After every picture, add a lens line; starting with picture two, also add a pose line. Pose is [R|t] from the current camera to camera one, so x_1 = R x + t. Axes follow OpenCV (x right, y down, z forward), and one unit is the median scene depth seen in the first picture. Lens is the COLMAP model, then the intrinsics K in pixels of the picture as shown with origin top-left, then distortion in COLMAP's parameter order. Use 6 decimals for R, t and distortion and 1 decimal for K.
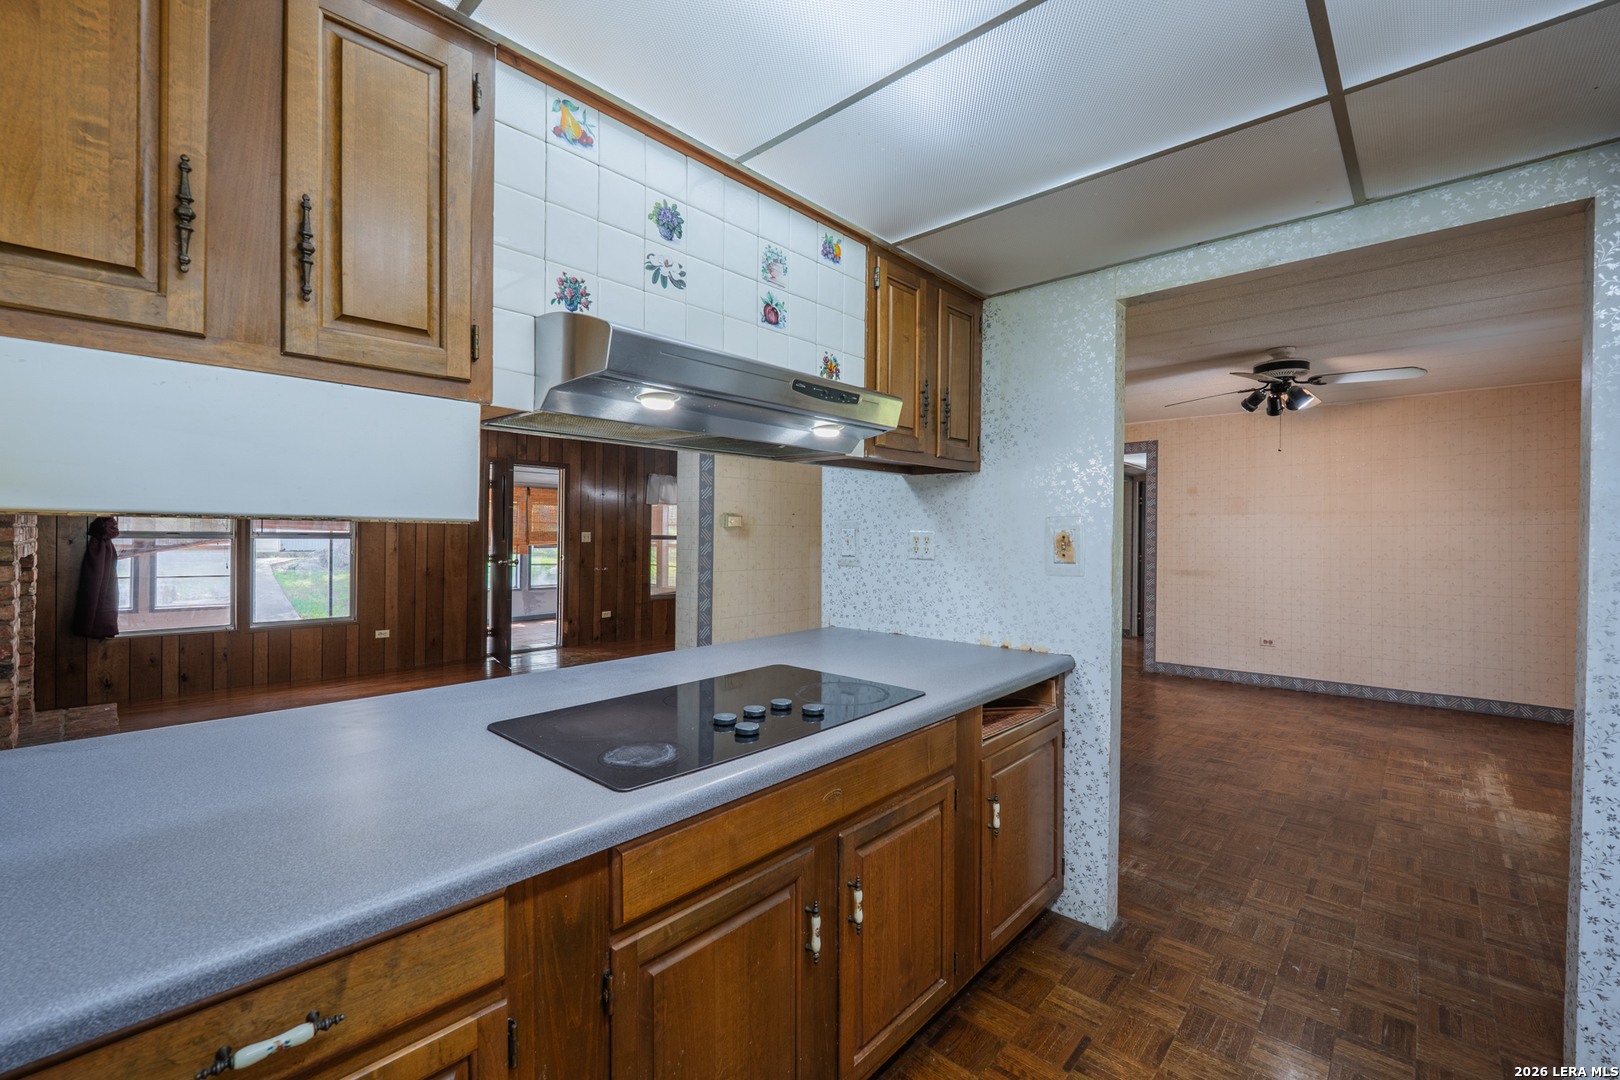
lens RADIAL K [[663.2, 0, 805.7], [0, 663.2, 543.9], [0, 0, 1]] dist [-0.007132, -0.001444]
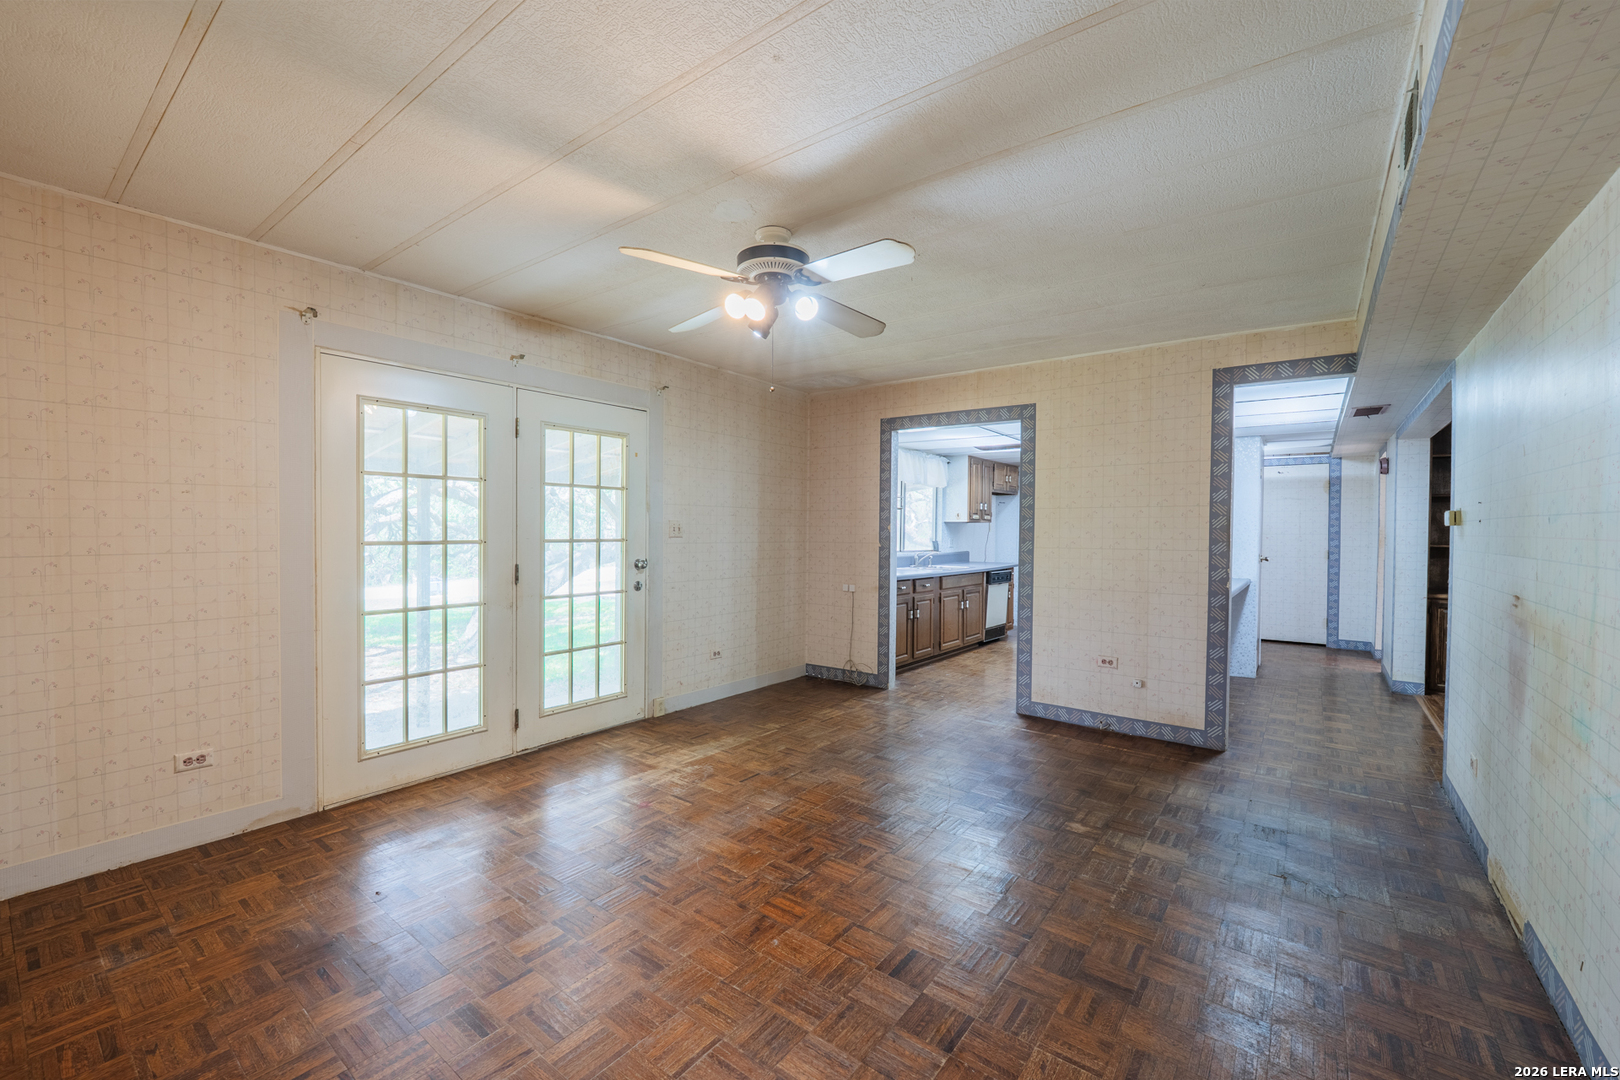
lens RADIAL K [[663.2, 0, 802.5], [0, 663.2, 534.7], [0, 0, 1]] dist [-0.007132, -0.001444]
pose [[-0.996018, -0.016273, -0.087654, 0.499148], [-0.018066, 0.999643, 0.019706, -0.007990], [0.087302, 0.021211, -0.995956, 1.121487]]
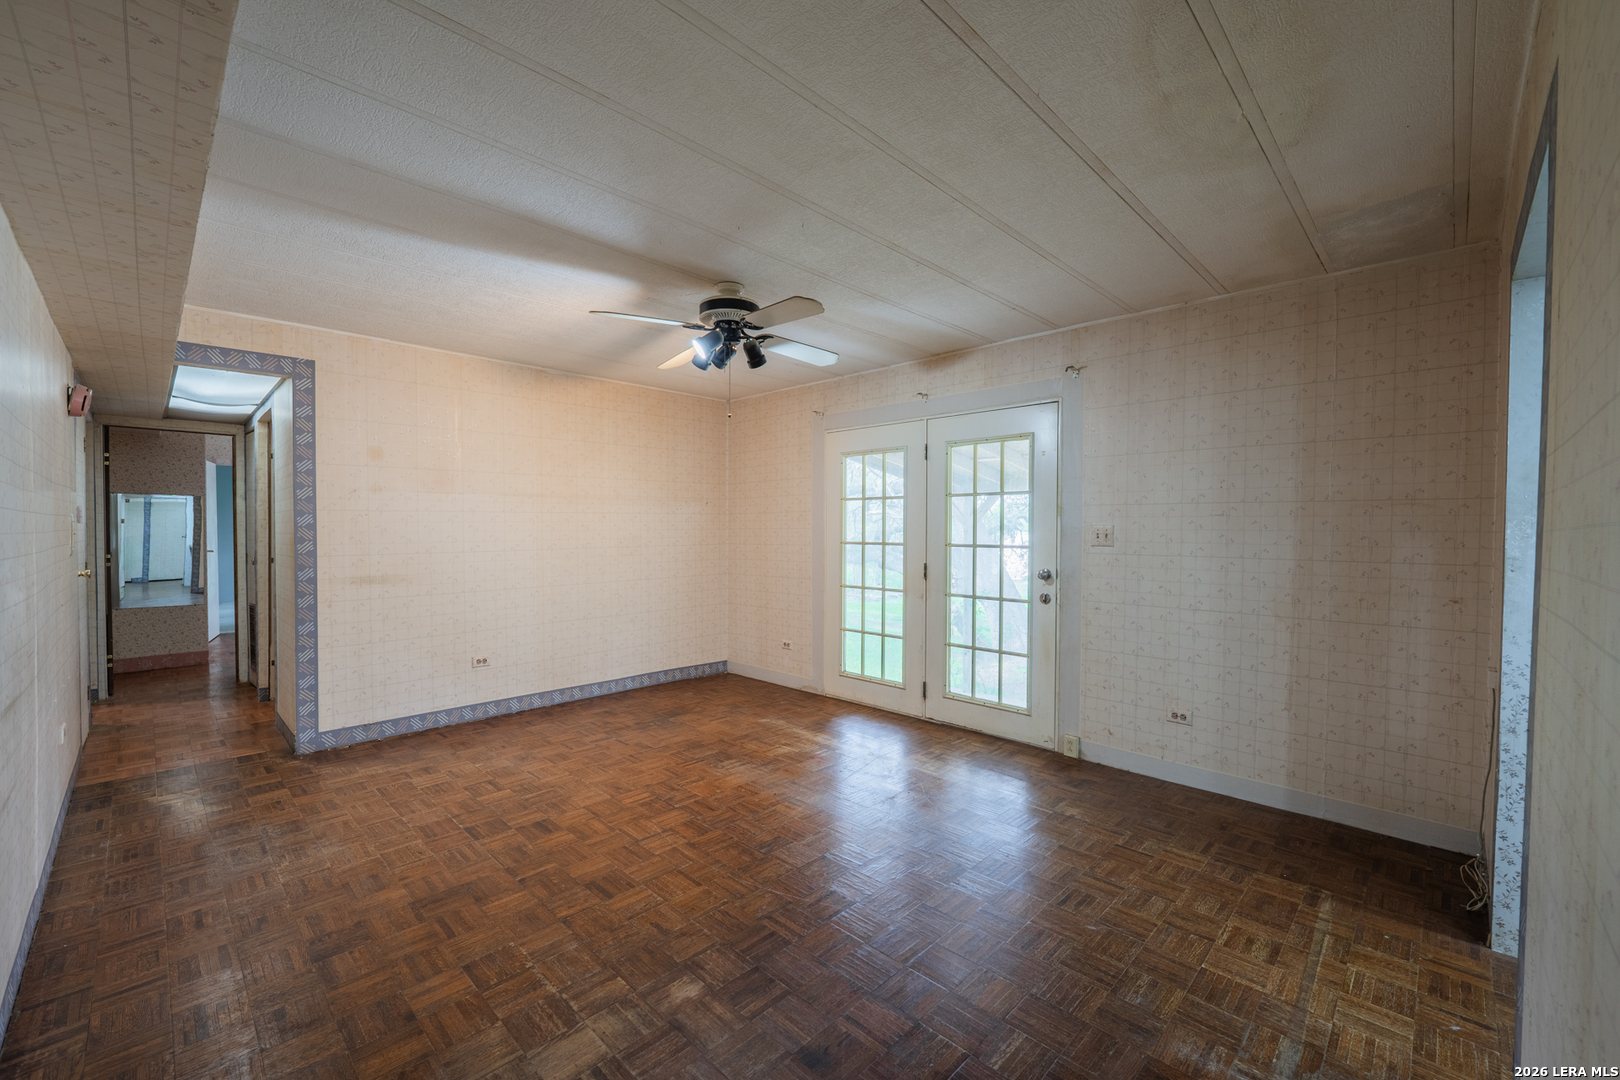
lens RADIAL K [[663.2, 0, 797.8], [0, 663.2, 537.0], [0, 0, 1]] dist [-0.007132, -0.001444]
pose [[0.043817, -0.021625, 0.998806, -0.048671], [0.004957, 0.999758, 0.021428, -0.010444], [-0.999027, 0.004012, 0.043913, 0.599069]]
